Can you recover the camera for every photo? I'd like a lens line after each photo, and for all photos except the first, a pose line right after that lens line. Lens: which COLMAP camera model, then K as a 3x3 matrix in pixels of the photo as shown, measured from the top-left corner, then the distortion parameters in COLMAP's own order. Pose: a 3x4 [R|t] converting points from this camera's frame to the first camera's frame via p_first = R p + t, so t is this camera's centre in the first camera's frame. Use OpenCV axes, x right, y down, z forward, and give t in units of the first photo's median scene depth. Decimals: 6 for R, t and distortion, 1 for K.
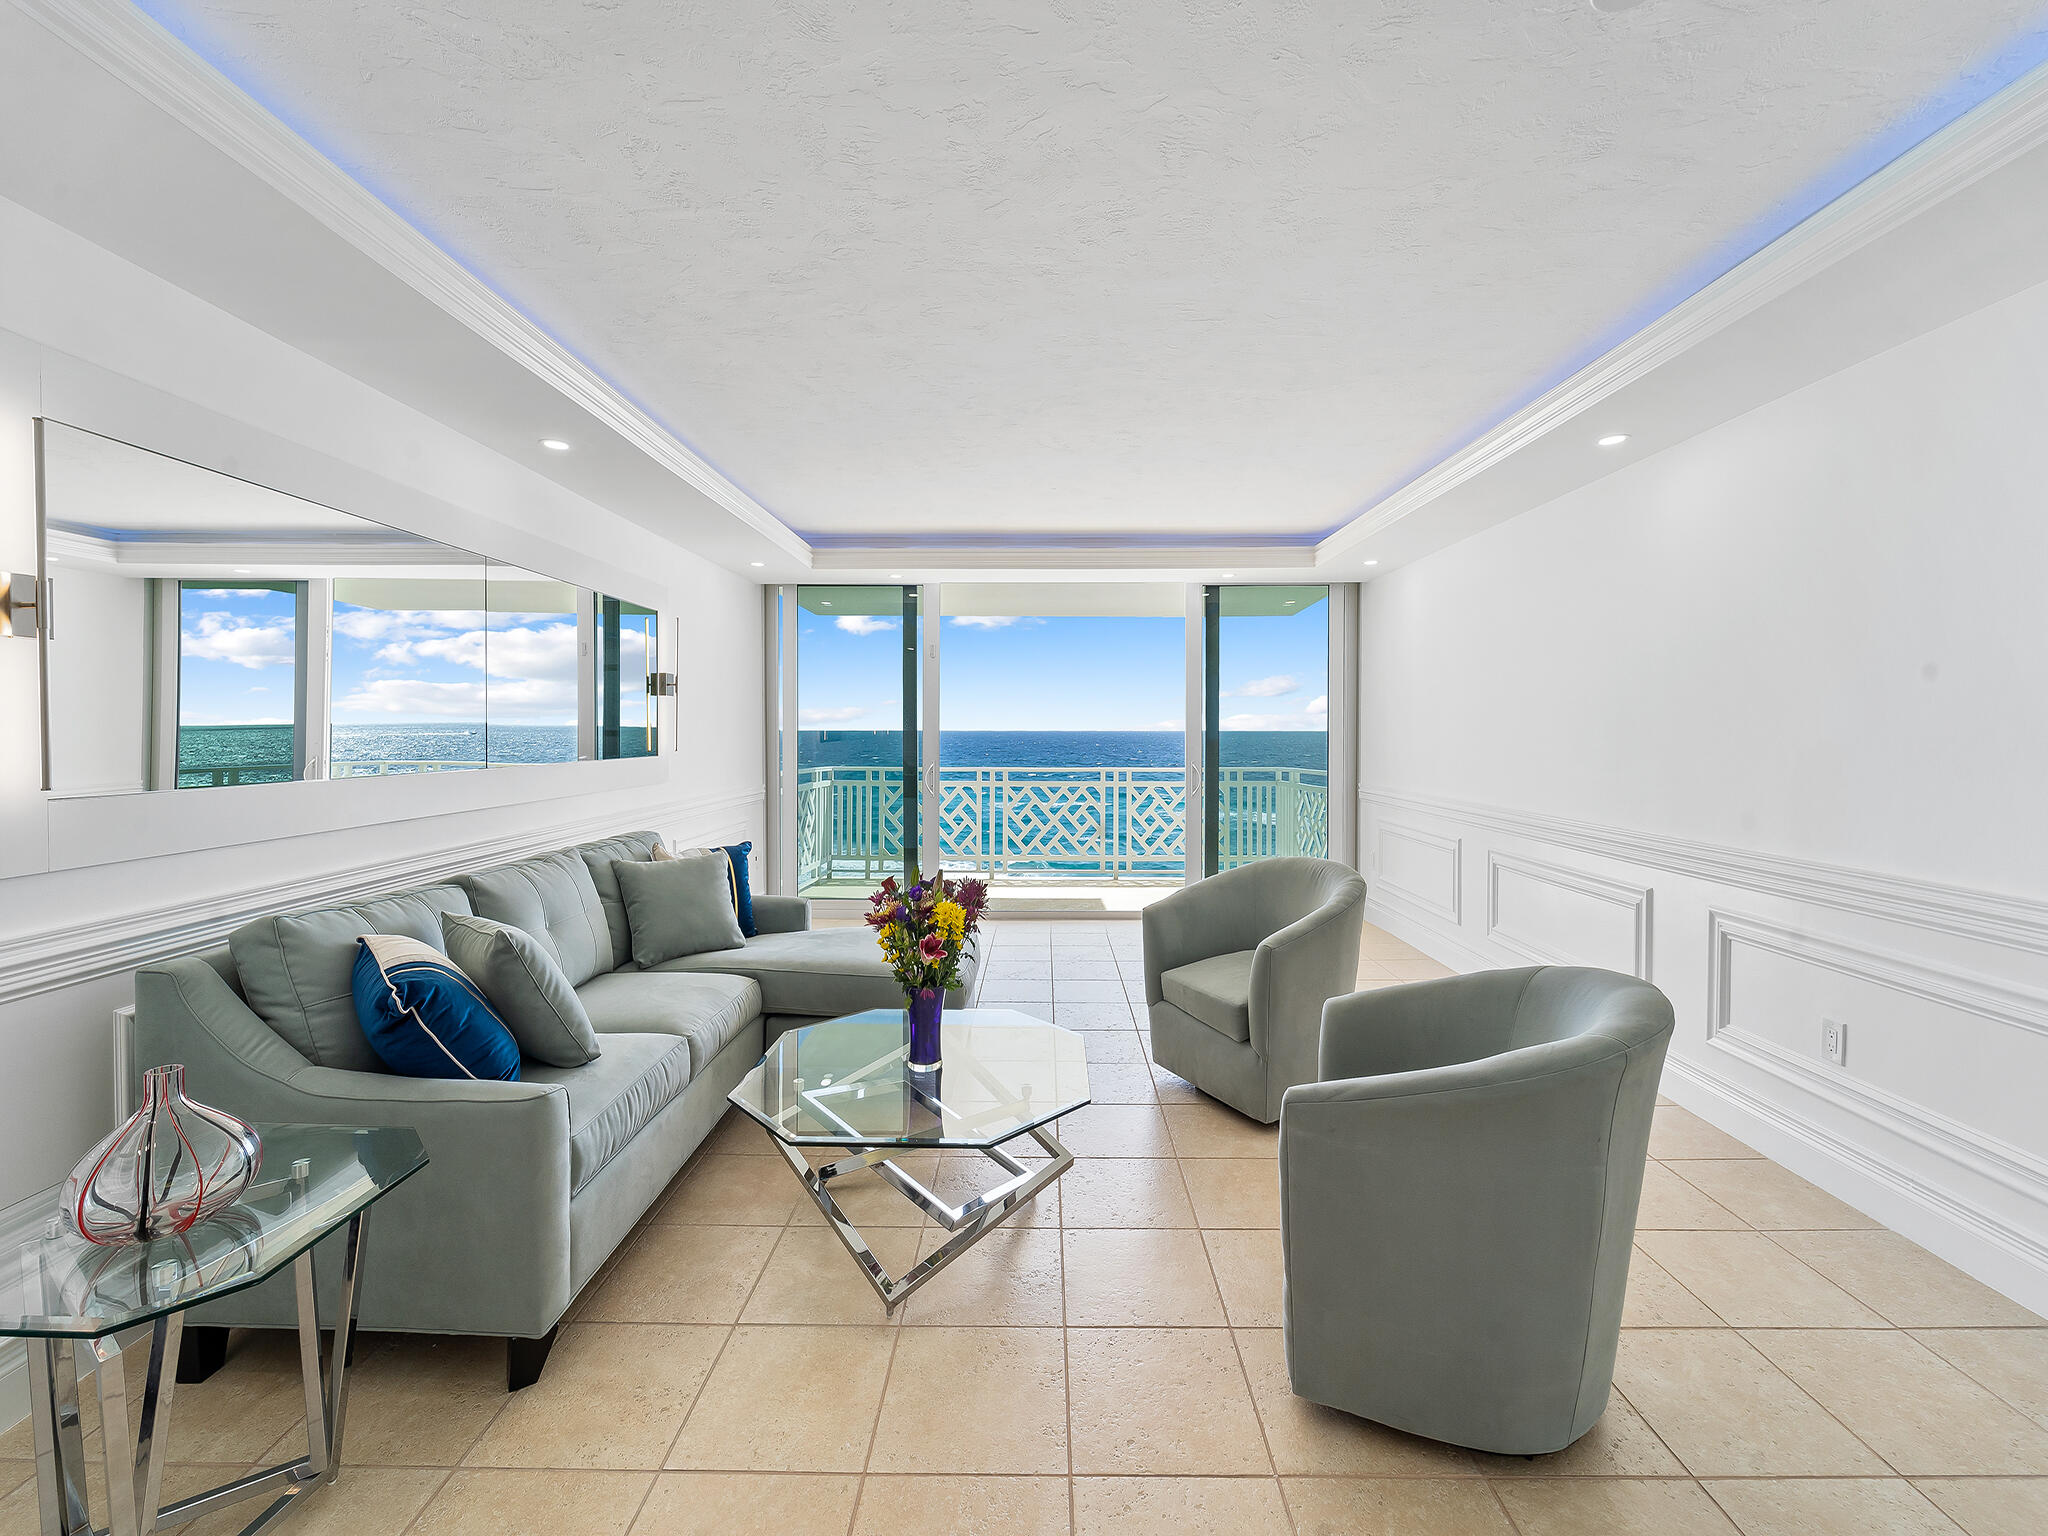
lens RADIAL K [[834.1, 0, 1024.5], [0, 834.1, 747.7], [0, 0, 1]] dist [0.000293, 0.000067]
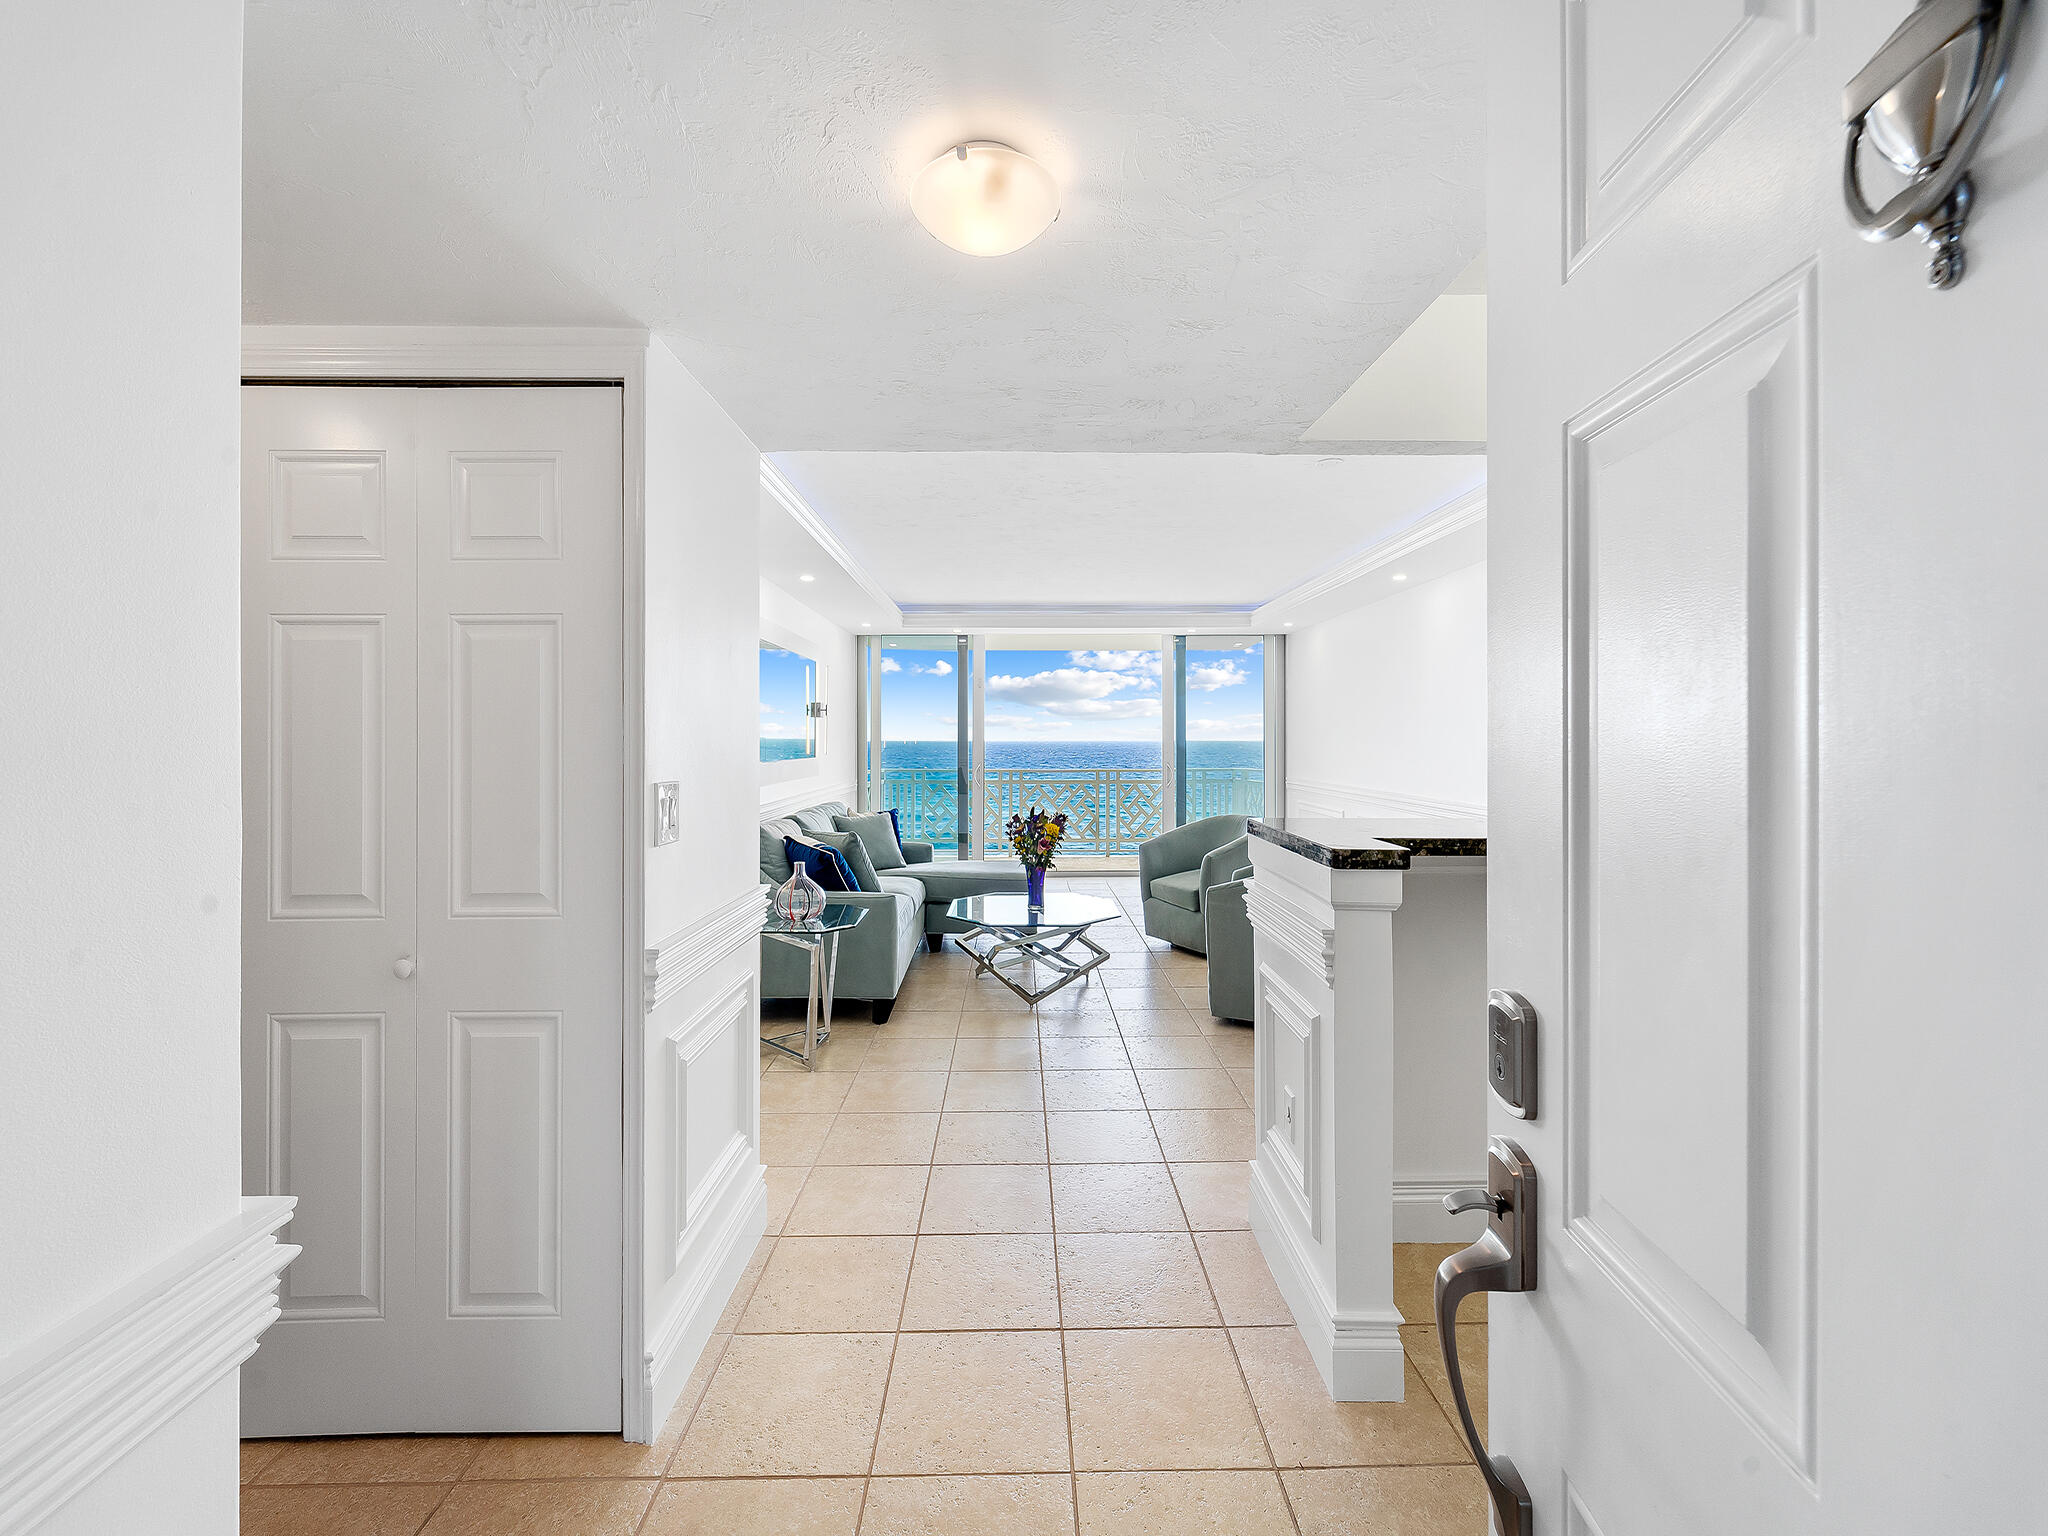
lens RADIAL K [[834.1, 0, 1020.8], [0, 834.1, 756.5], [0, 0, 1]] dist [0.000293, 0.000067]
pose [[0.999571, -0.002840, 0.029138, -0.146392], [0.002948, 0.999989, -0.003669, 0.019245], [-0.029128, 0.003754, 0.999569, -0.683965]]
